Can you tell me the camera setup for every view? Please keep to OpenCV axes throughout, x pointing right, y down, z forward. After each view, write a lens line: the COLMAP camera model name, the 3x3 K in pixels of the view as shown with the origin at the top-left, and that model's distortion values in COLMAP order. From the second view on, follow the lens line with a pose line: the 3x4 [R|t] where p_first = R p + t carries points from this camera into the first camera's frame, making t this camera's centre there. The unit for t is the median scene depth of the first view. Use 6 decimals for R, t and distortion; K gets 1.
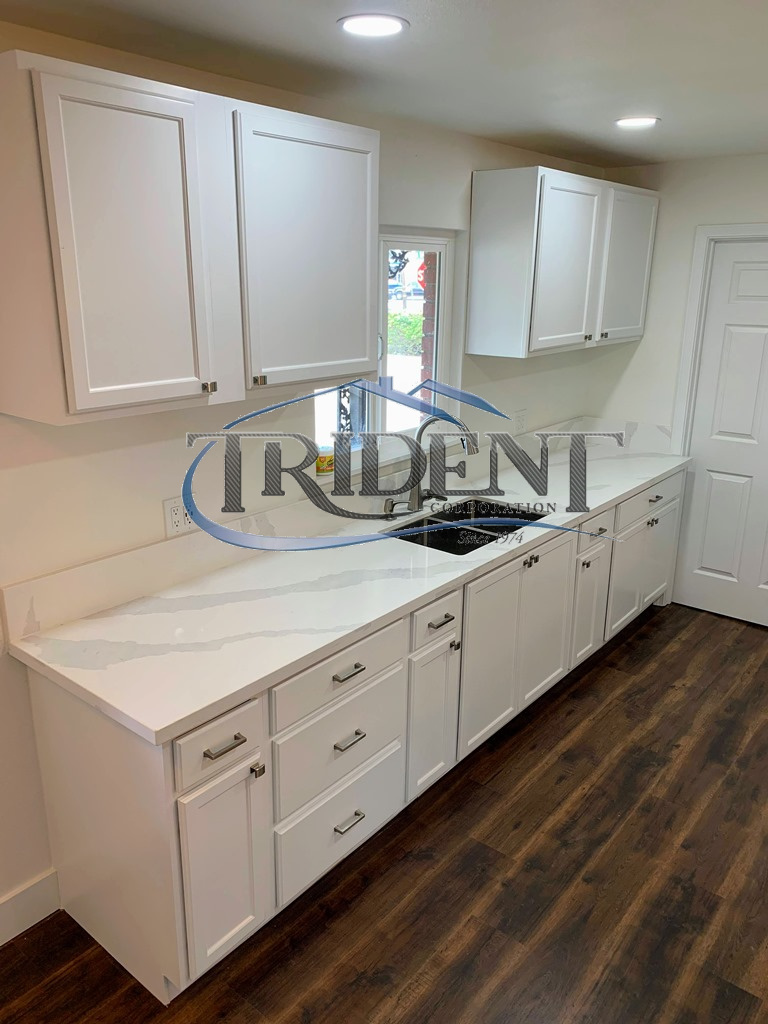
lens RADIAL K [[786.1, 0, 377.2], [0, 786.1, 508.4], [0, 0, 1]] dist [0.028999, -0.021237]
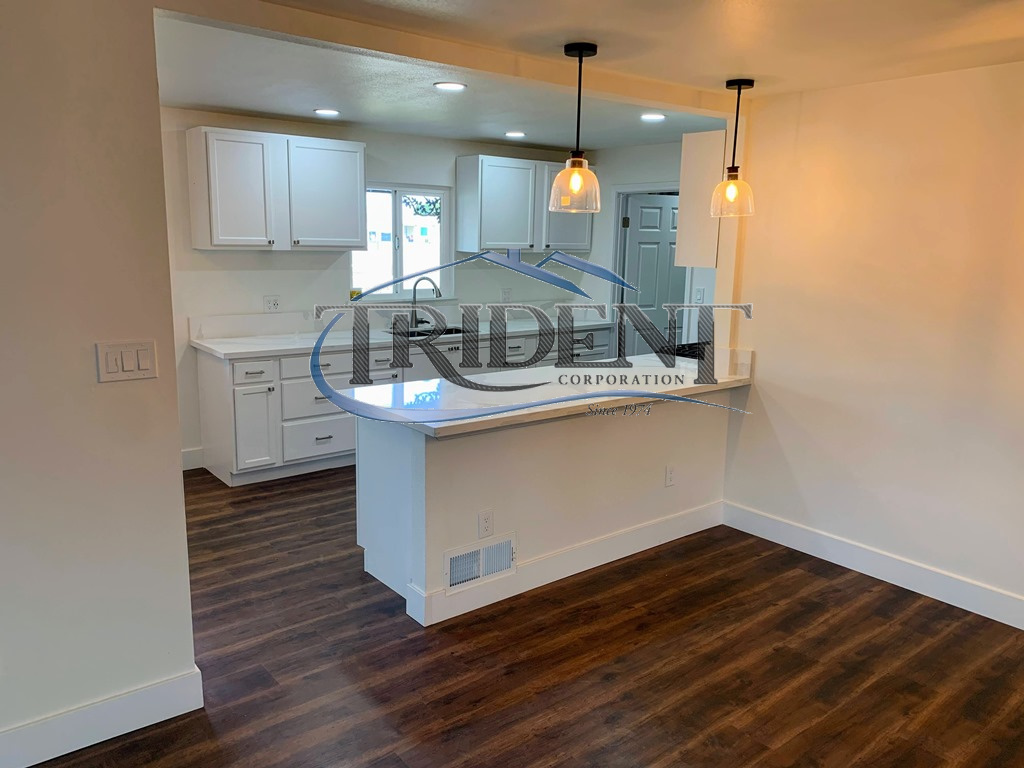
lens RADIAL K [[786.1, 0, 515.0], [0, 786.1, 378.1], [0, 0, 1]] dist [0.028999, -0.021237]
pose [[0.979188, 0.049747, -0.196766, 1.023453], [-0.071756, 0.991736, -0.106354, 0.469572], [0.189849, 0.118260, 0.974665, -1.215882]]
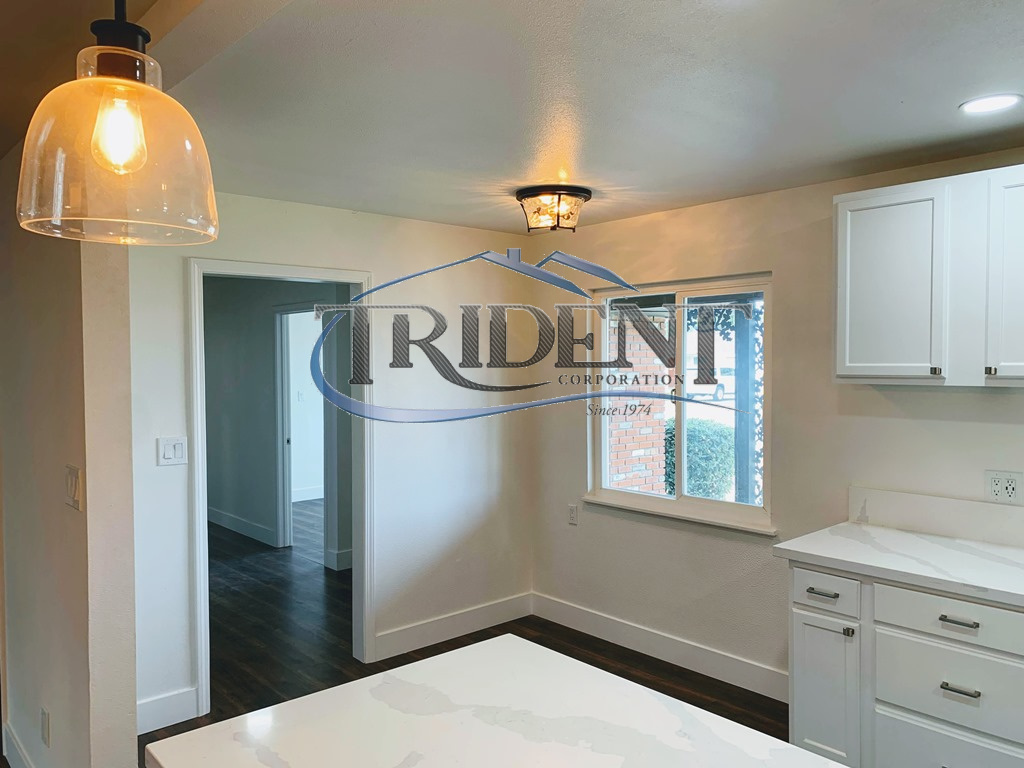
lens RADIAL K [[786.1, 0, 509.9], [0, 786.1, 386.7], [0, 0, 1]] dist [0.028999, -0.021237]
pose [[-0.160313, 0.023962, -0.986775, 1.214442], [-0.282457, 0.956786, 0.069122, -0.011009], [0.945789, 0.289803, -0.146617, 0.473396]]
